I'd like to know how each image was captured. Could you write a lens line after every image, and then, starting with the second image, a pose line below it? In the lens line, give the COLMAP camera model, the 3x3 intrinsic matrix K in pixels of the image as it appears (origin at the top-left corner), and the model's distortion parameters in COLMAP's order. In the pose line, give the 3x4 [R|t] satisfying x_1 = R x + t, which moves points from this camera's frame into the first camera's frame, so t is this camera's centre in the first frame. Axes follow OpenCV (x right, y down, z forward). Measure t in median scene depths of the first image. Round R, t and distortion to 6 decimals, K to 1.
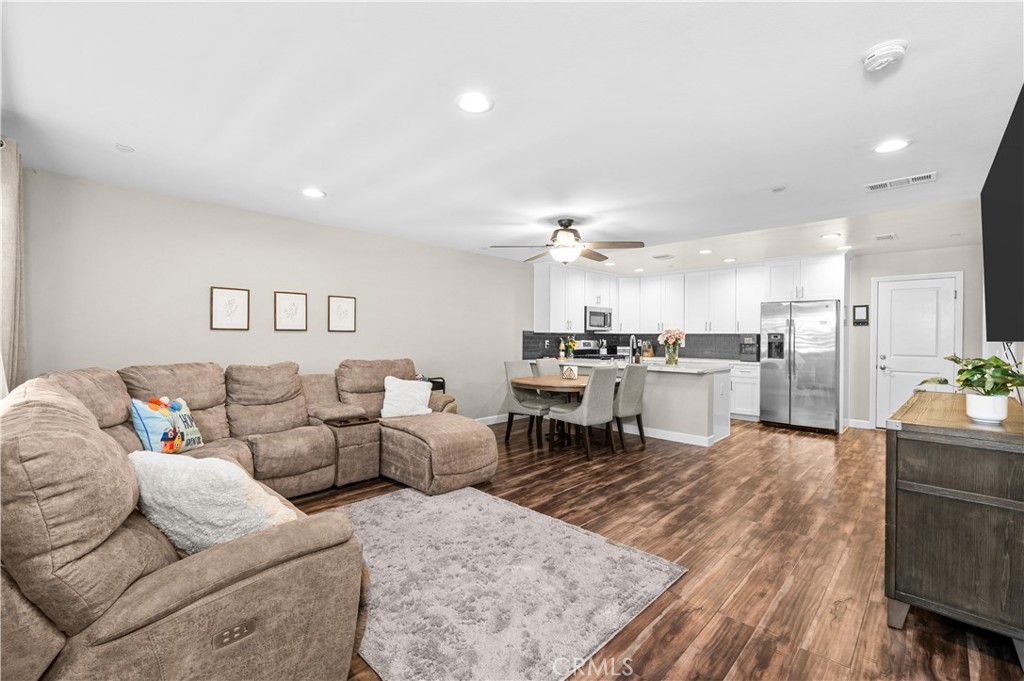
lens RADIAL K [[452.1, 0, 513.1], [0, 452.1, 338.8], [0, 0, 1]] dist [0.003649, -0.000088]
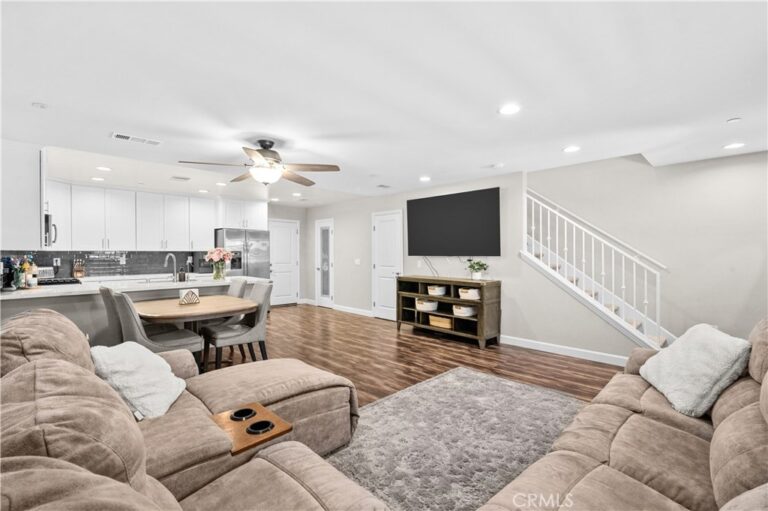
lens RADIAL K [[339.0, 0, 389.7], [0, 339.0, 255.5], [0, 0, 1]] dist [0.003649, -0.000088]
pose [[0.006629, -0.015221, 0.999862, -0.482522], [0.004956, 0.999872, 0.015188, -0.012818], [-0.999966, 0.004855, 0.006704, 0.536836]]
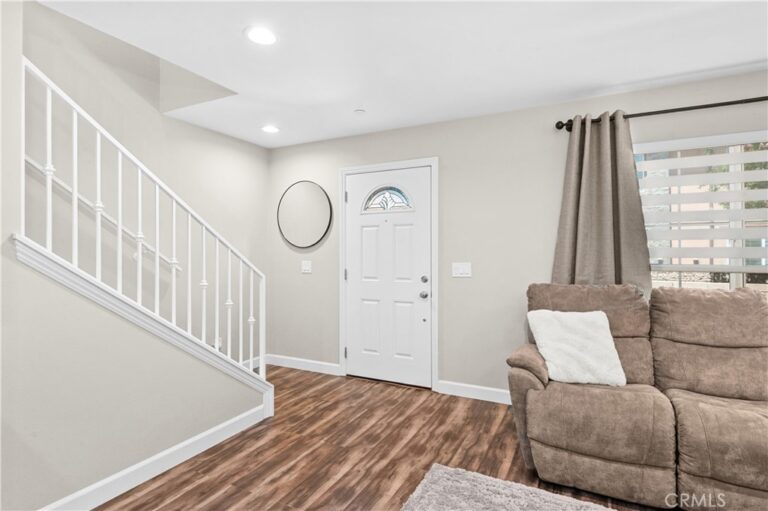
lens RADIAL K [[401.1, 0, 388.4], [0, 401.1, 243.3], [0, 0, 1]] dist [0.003425, 0.000772]
pose [[-0.955148, -0.006581, -0.296057, 0.333283], [-0.002402, 0.999892, -0.014476, -0.001830], [0.296120, -0.013116, -0.955061, 0.618283]]
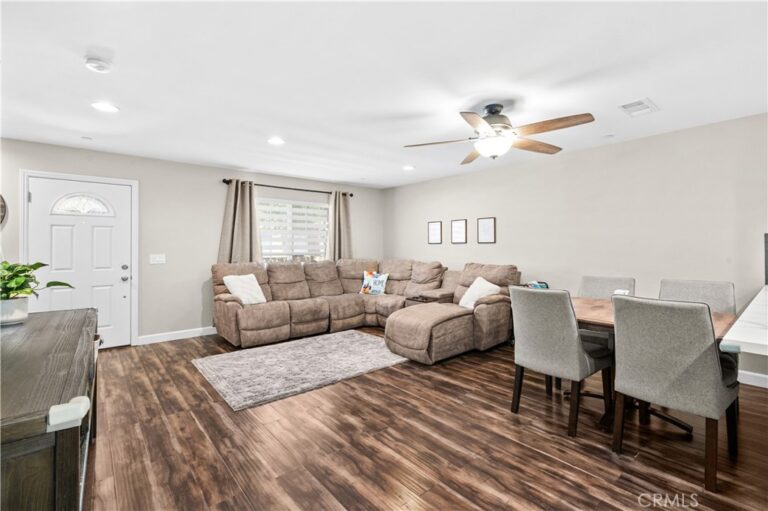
lens RADIAL K [[346.0, 0, 381.4], [0, 346.0, 242.8], [0, 0, 1]] dist [0.004811, 0.000195]
pose [[-0.110365, -0.017386, -0.993739, 0.581628], [-0.000829, 0.999848, -0.017401, 0.002110], [0.993891, -0.001096, -0.110363, 0.645845]]
